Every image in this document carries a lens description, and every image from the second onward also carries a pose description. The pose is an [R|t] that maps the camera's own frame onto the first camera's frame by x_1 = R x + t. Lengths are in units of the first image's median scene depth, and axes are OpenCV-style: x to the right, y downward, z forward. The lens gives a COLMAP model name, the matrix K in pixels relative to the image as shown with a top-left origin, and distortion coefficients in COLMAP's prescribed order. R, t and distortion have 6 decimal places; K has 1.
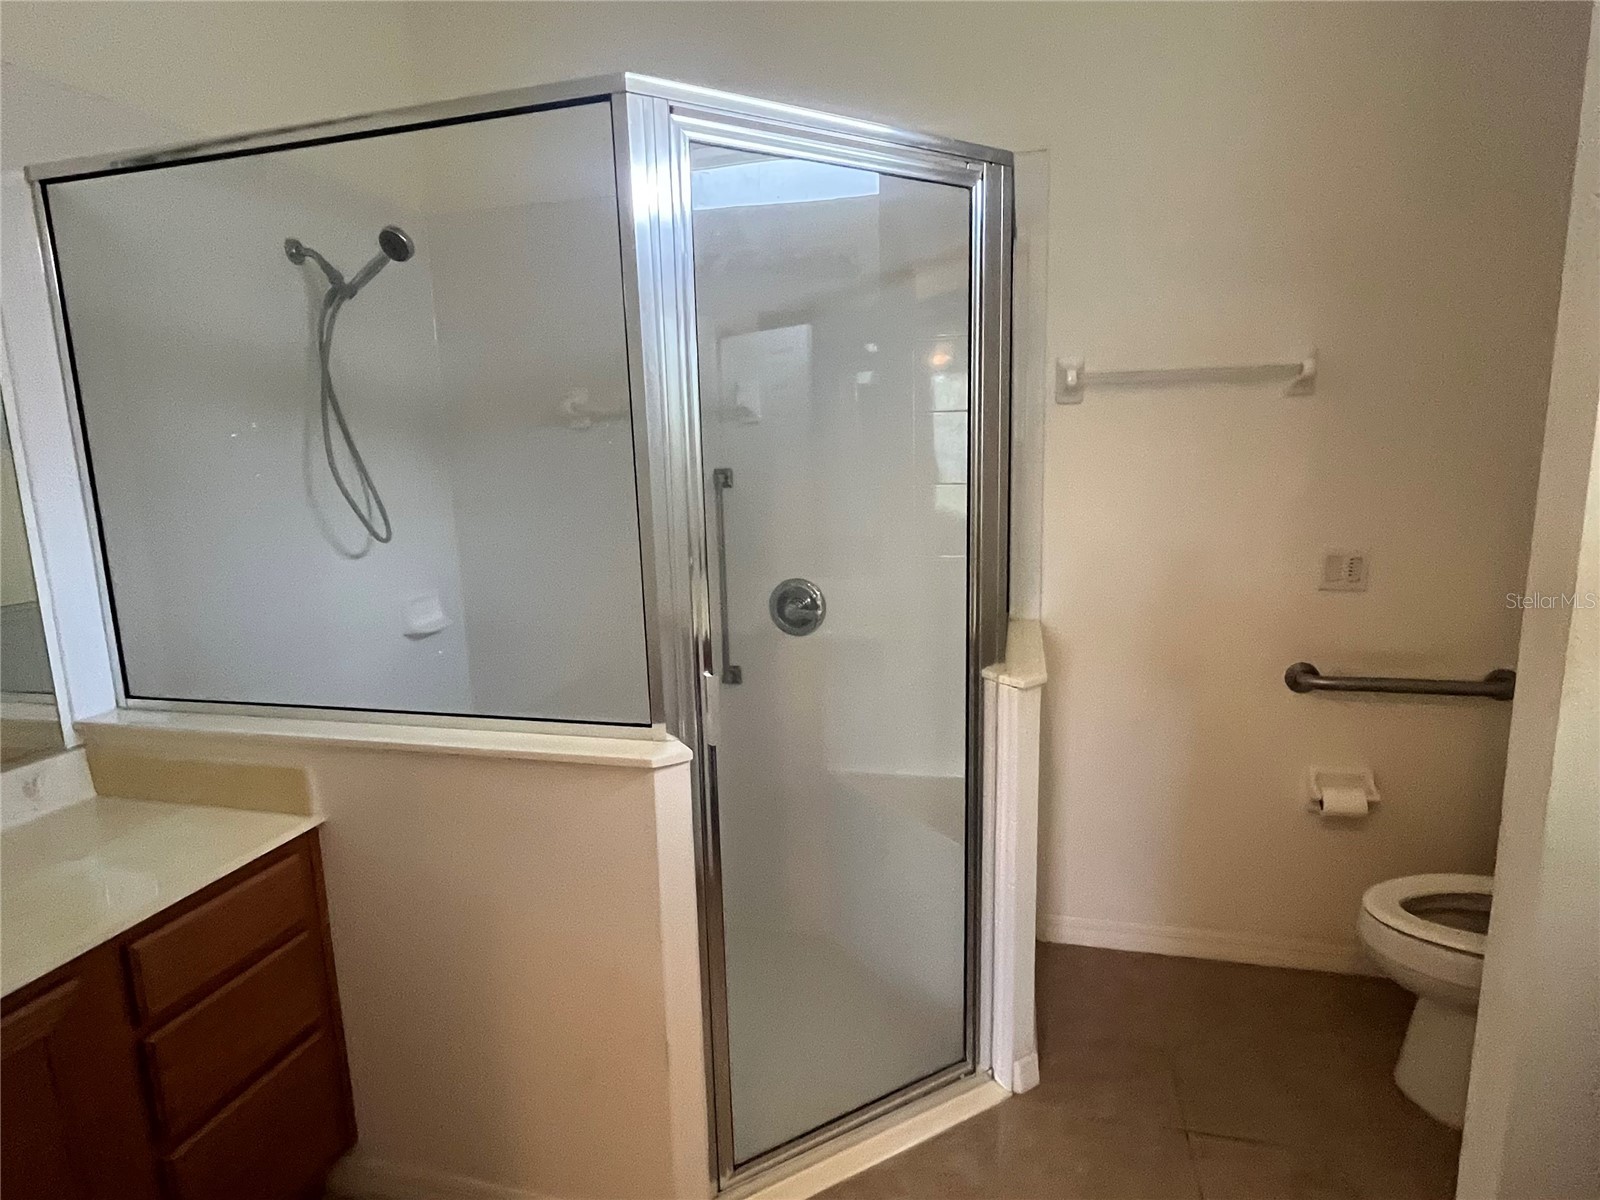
lens RADIAL K [[867.0, 0, 800.0], [0, 867.0, 600.0], [0, 0, 1]] dist [-0.001226, -0.002186]
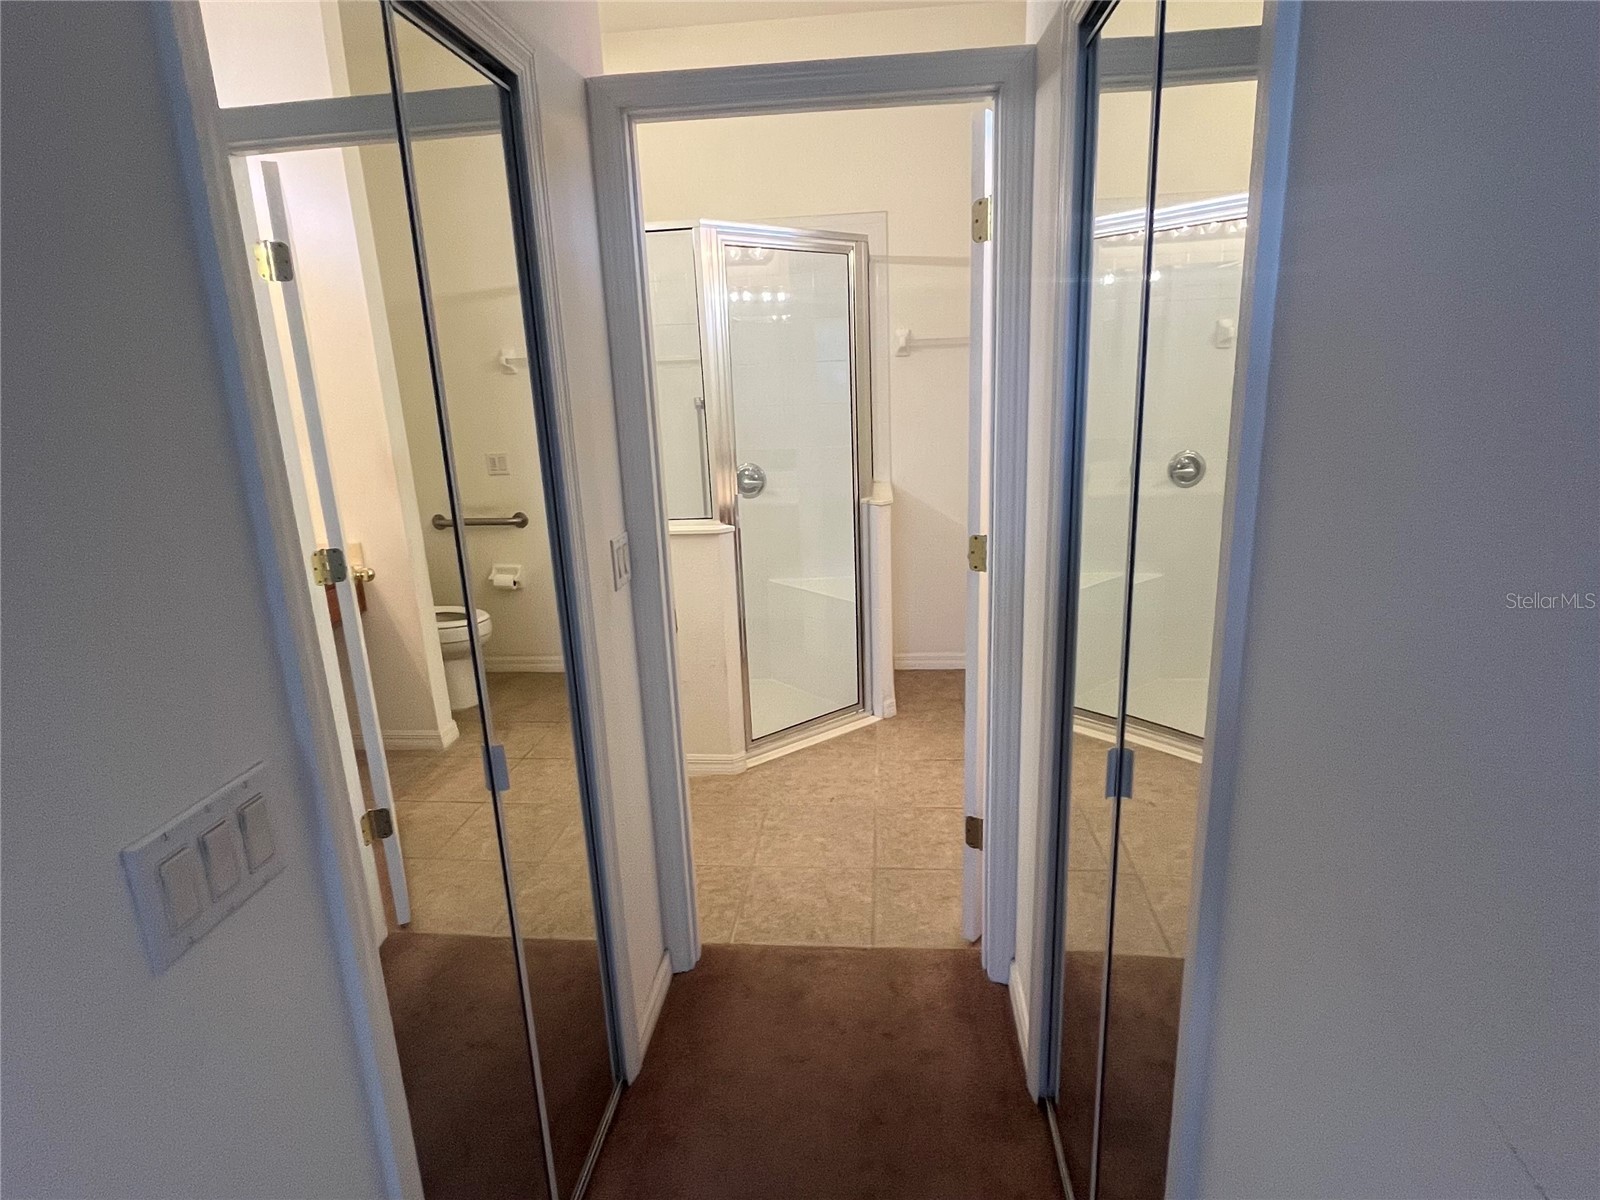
lens RADIAL K [[867.9, 0, 800.7], [0, 867.9, 629.2], [0, 0, 1]] dist [-0.002089, -0.001727]
pose [[0.987918, -0.056740, 0.144216, -0.244048], [0.042358, 0.993993, 0.100916, 0.181522], [-0.149076, -0.093589, 0.984387, -1.022239]]
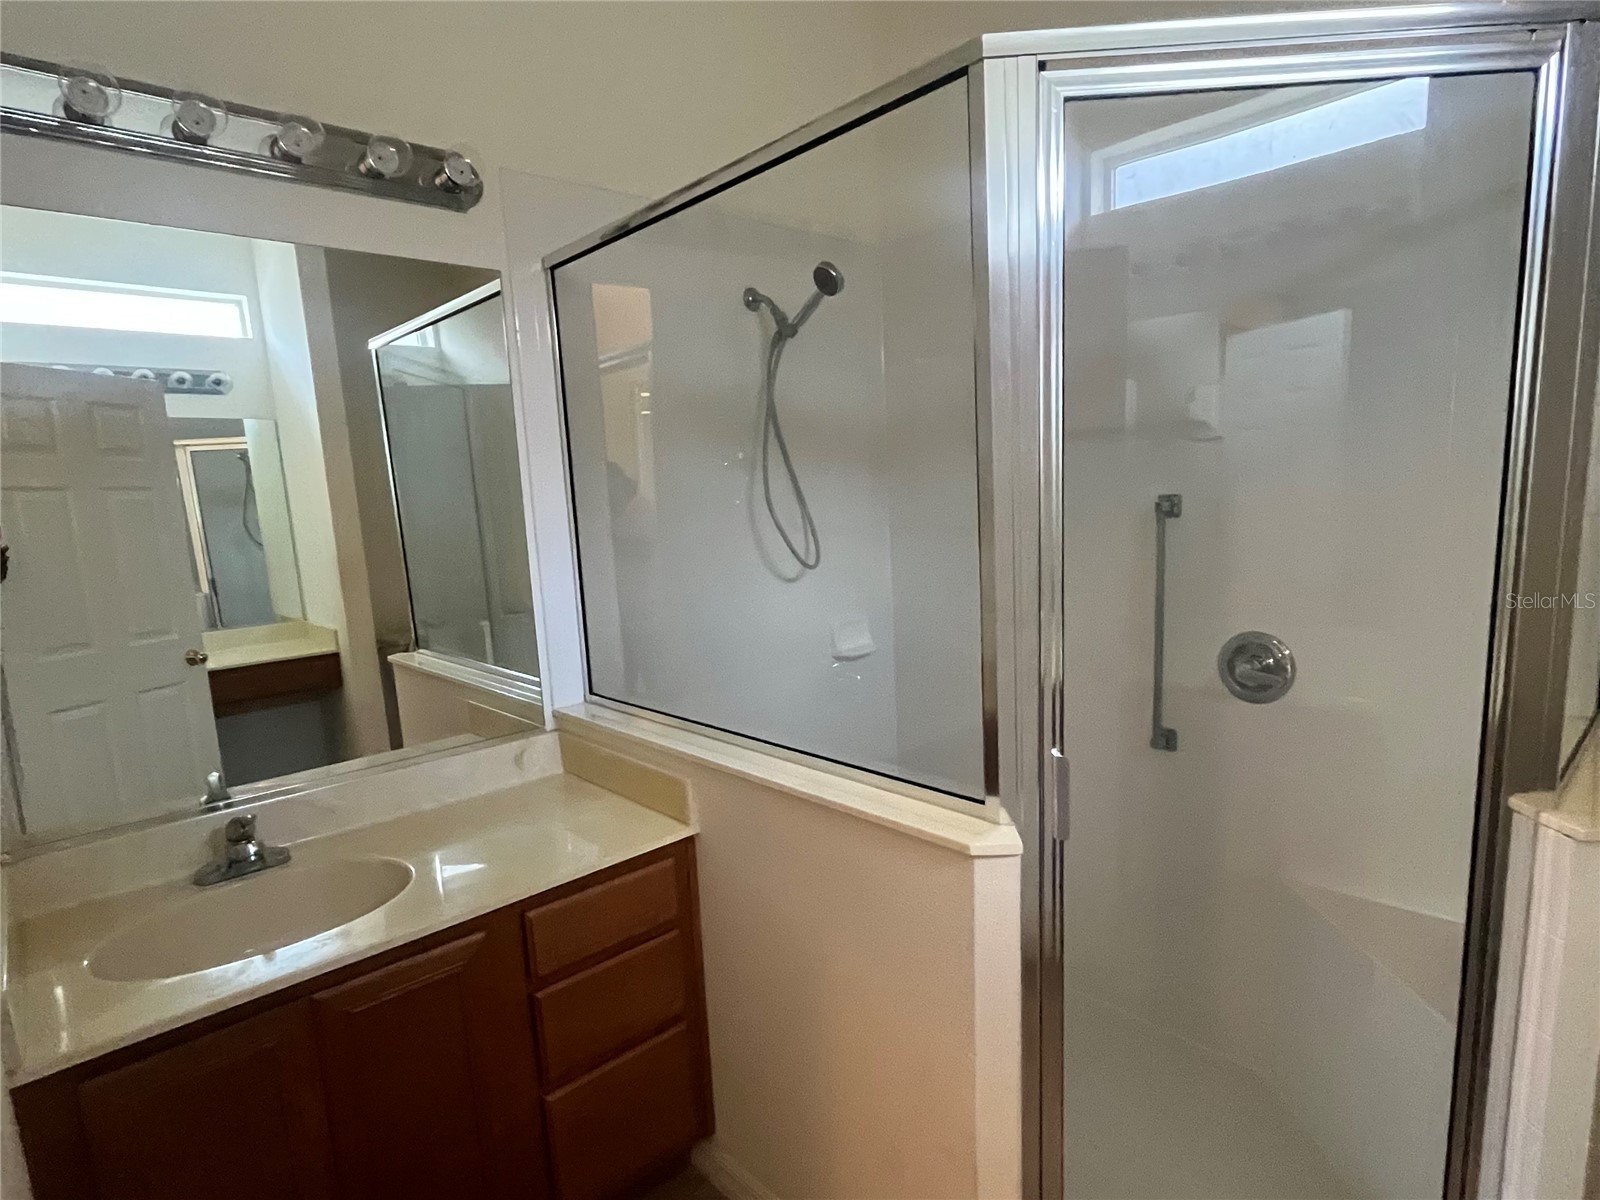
lens RADIAL K [[867.9, 0, 800.7], [0, 867.9, 629.2], [0, 0, 1]] dist [-0.002089, -0.001727]
pose [[0.838783, 0.075787, -0.539166, 0.109610], [-0.068572, 0.997084, 0.033475, -0.037594], [0.540131, 0.008893, 0.841534, 0.150975]]
